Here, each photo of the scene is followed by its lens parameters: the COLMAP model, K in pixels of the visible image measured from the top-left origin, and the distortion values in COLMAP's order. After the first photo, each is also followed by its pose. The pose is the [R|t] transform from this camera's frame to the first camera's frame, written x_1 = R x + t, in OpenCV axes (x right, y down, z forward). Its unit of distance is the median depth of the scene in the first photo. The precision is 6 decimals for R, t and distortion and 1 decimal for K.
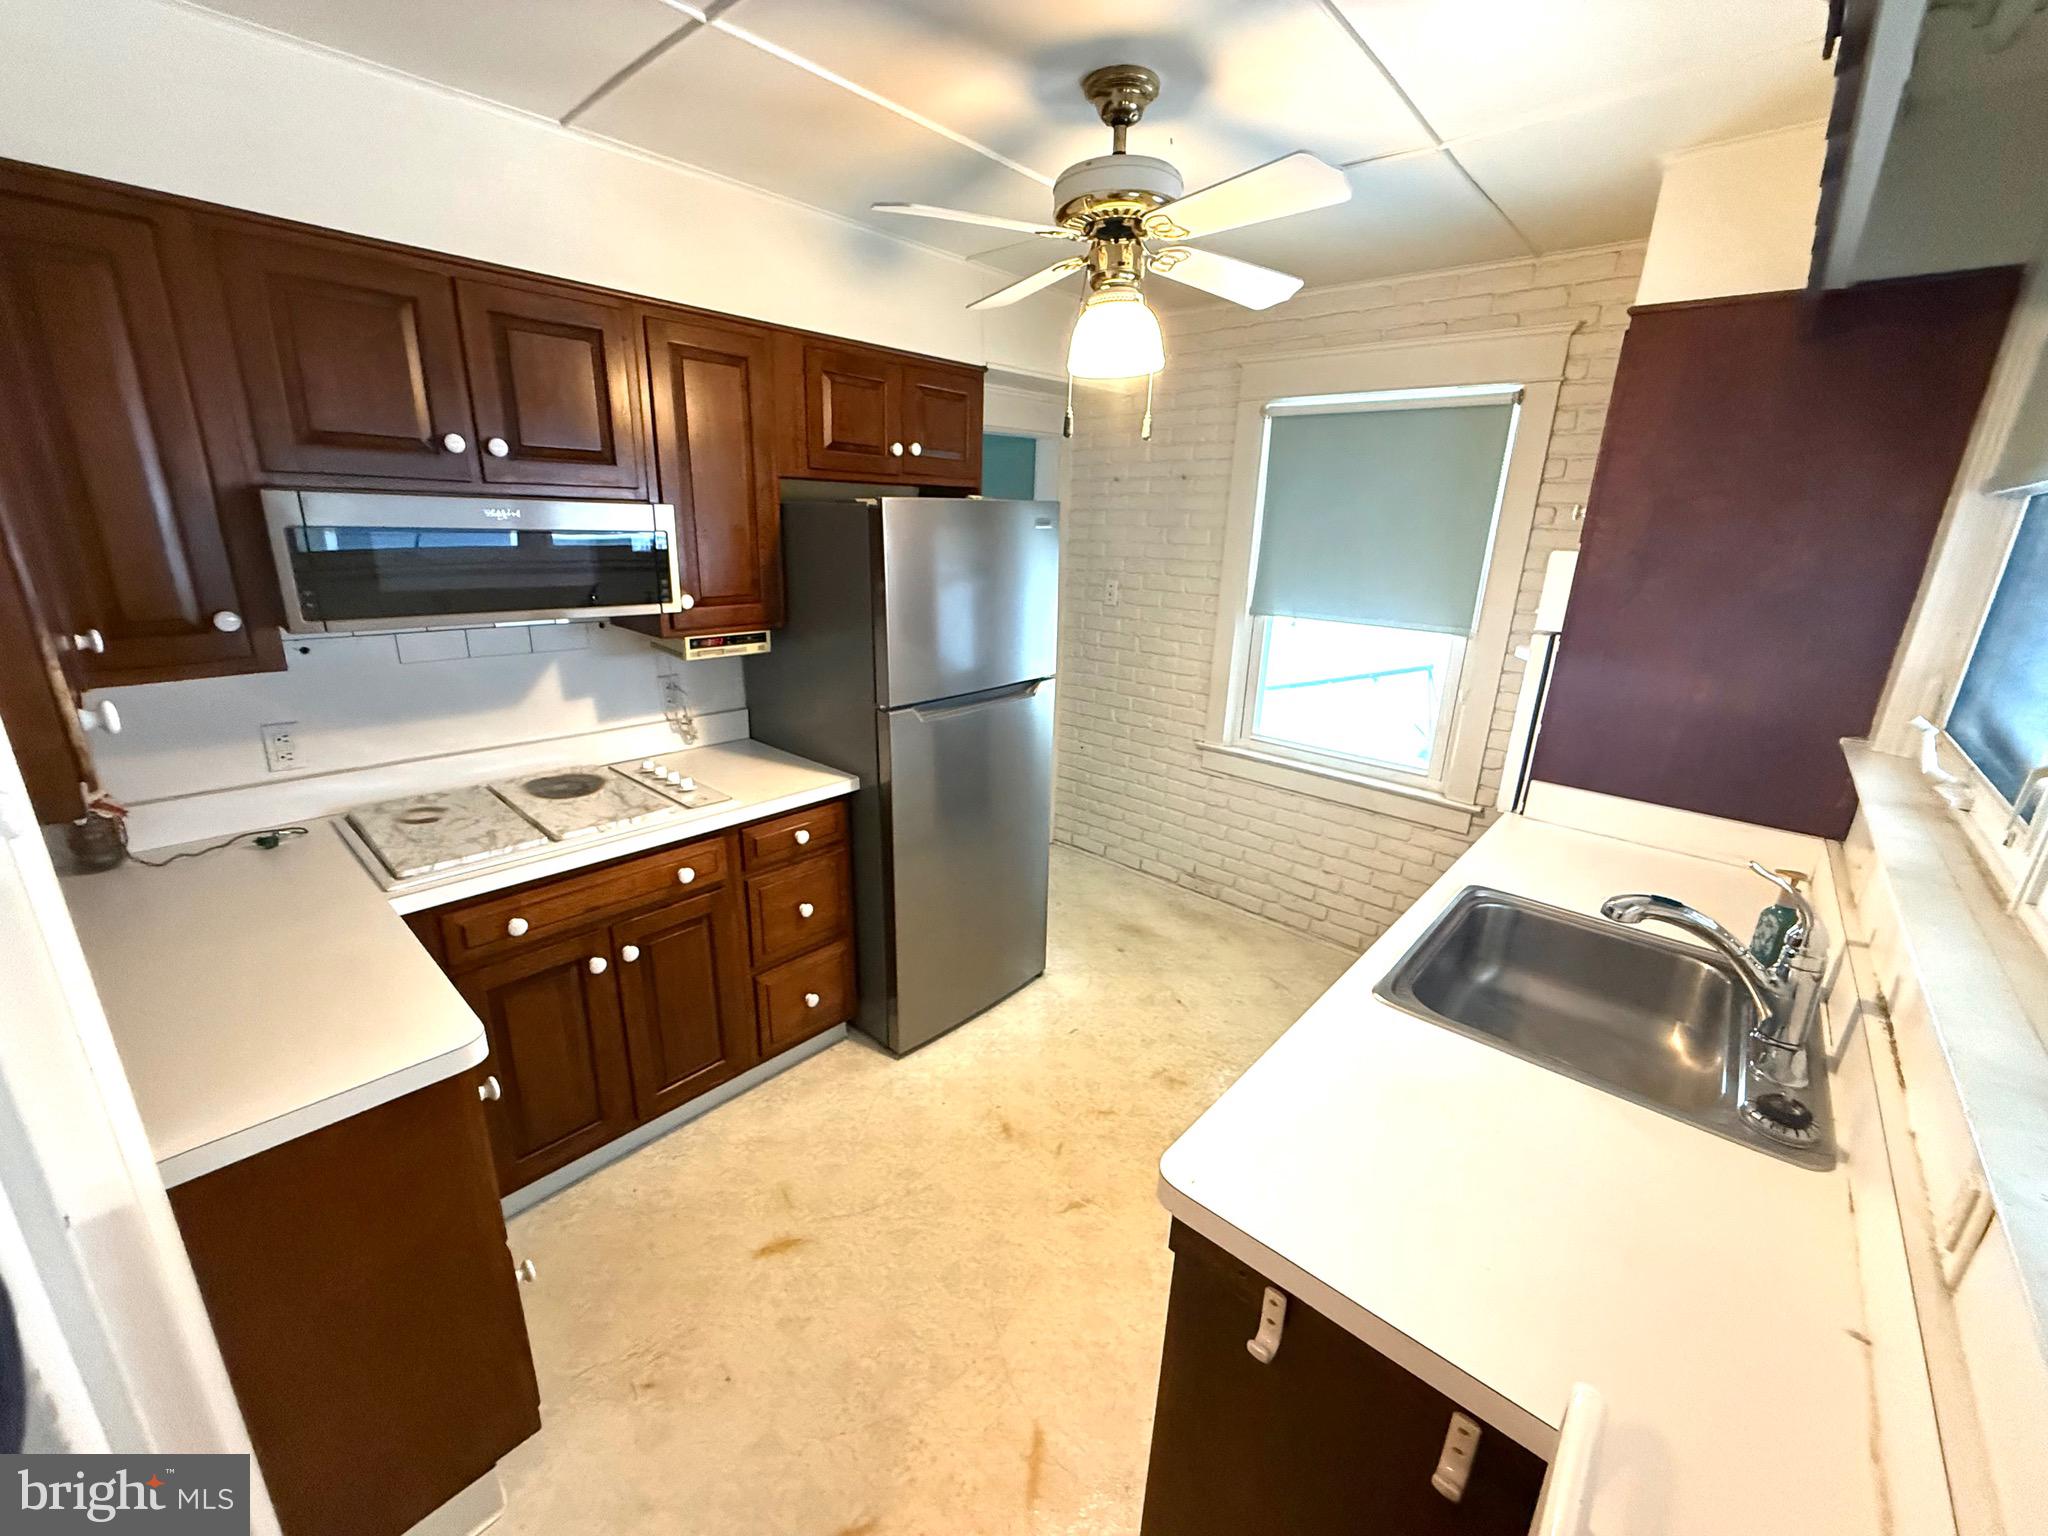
lens RADIAL K [[816.3, 0, 1014.4], [0, 816.3, 765.5], [0, 0, 1]] dist [-0.000481, 0.000293]
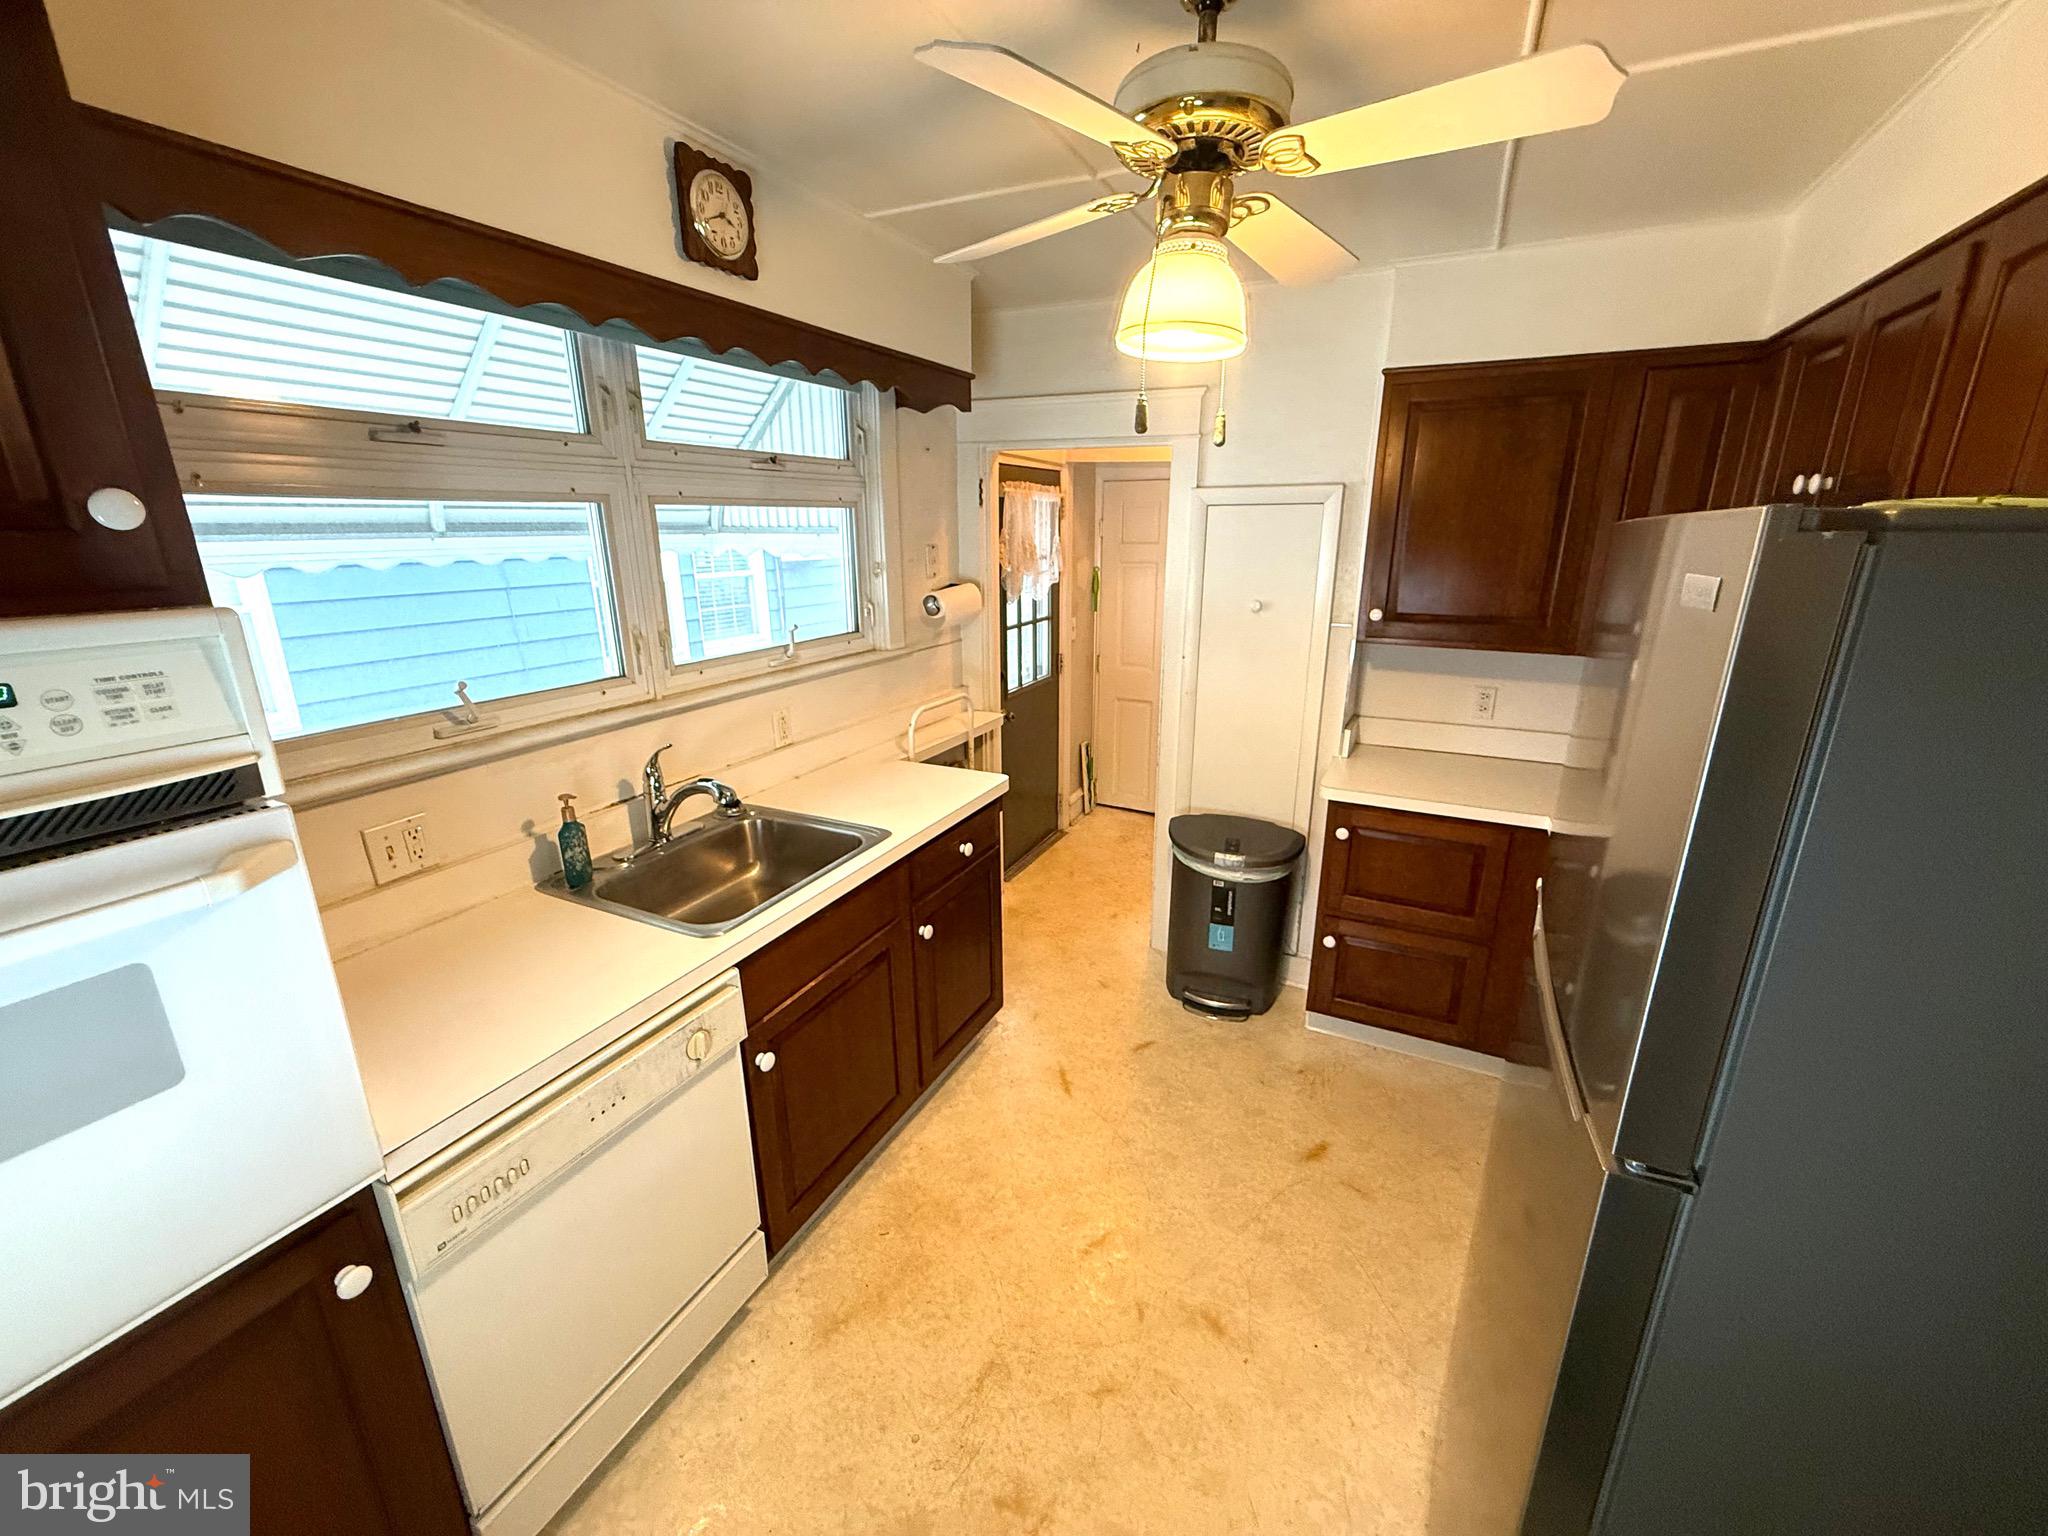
lens RADIAL K [[816.3, 0, 1014.4], [0, 816.3, 765.5], [0, 0, 1]] dist [-0.000481, 0.000293]
pose [[-0.964449, 0.045156, -0.260384, 0.393996], [-0.104993, 0.838723, 0.534341, -0.444271], [0.242518, 0.542683, -0.804164, 1.437104]]
